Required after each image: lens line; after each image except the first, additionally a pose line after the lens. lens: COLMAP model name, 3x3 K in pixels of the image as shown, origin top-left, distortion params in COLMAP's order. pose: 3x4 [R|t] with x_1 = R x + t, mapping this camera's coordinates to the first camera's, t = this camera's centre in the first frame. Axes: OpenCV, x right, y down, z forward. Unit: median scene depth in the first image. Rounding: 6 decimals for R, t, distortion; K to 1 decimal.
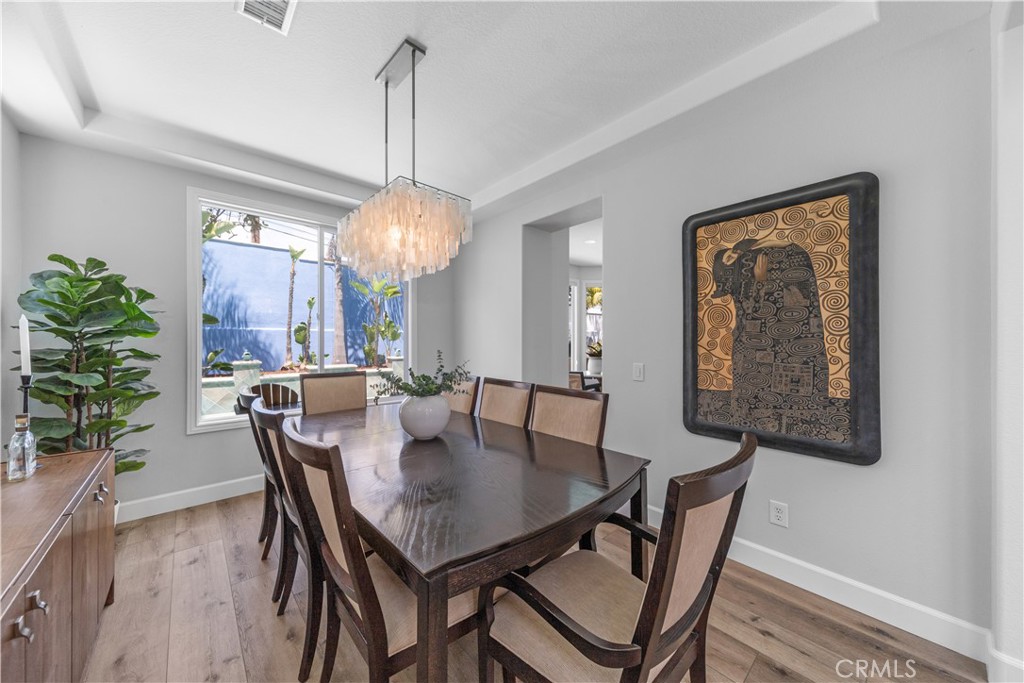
lens RADIAL K [[353.3, 0, 513.3], [0, 353.3, 337.4], [0, 0, 1]] dist [-0.000836, -0.000060]
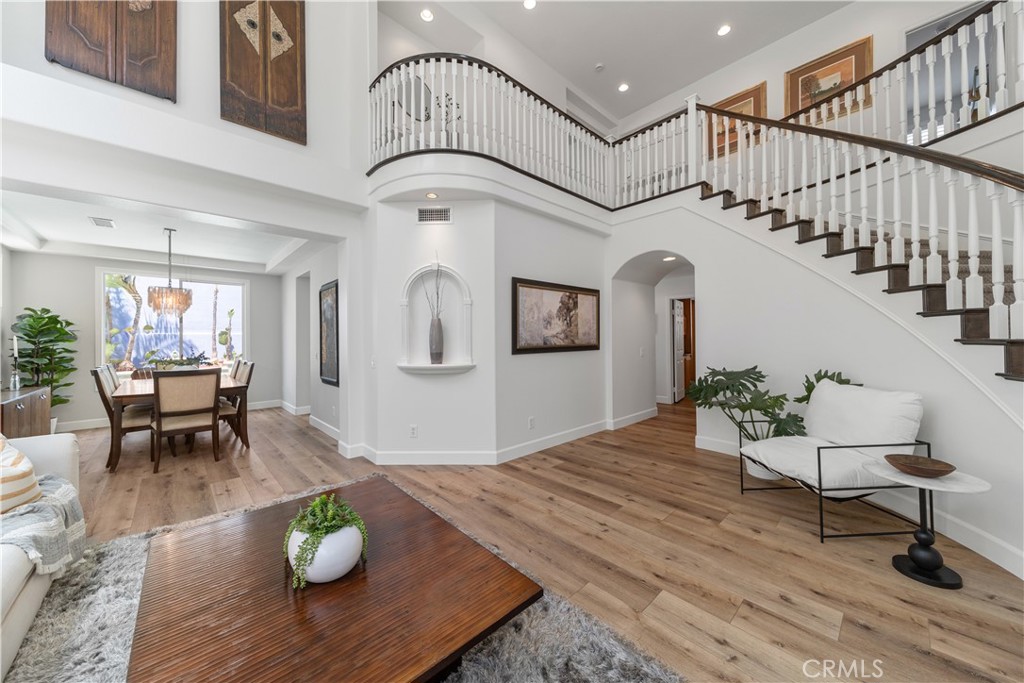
lens RADIAL K [[359.0, 0, 508.6], [0, 359.0, 335.9], [0, 0, 1]] dist [-0.000039, -0.000023]
pose [[0.999959, -0.003770, 0.008202, 1.721771], [0.003787, 0.999991, -0.002139, -0.028677], [-0.008194, 0.002170, 0.999964, -1.292572]]
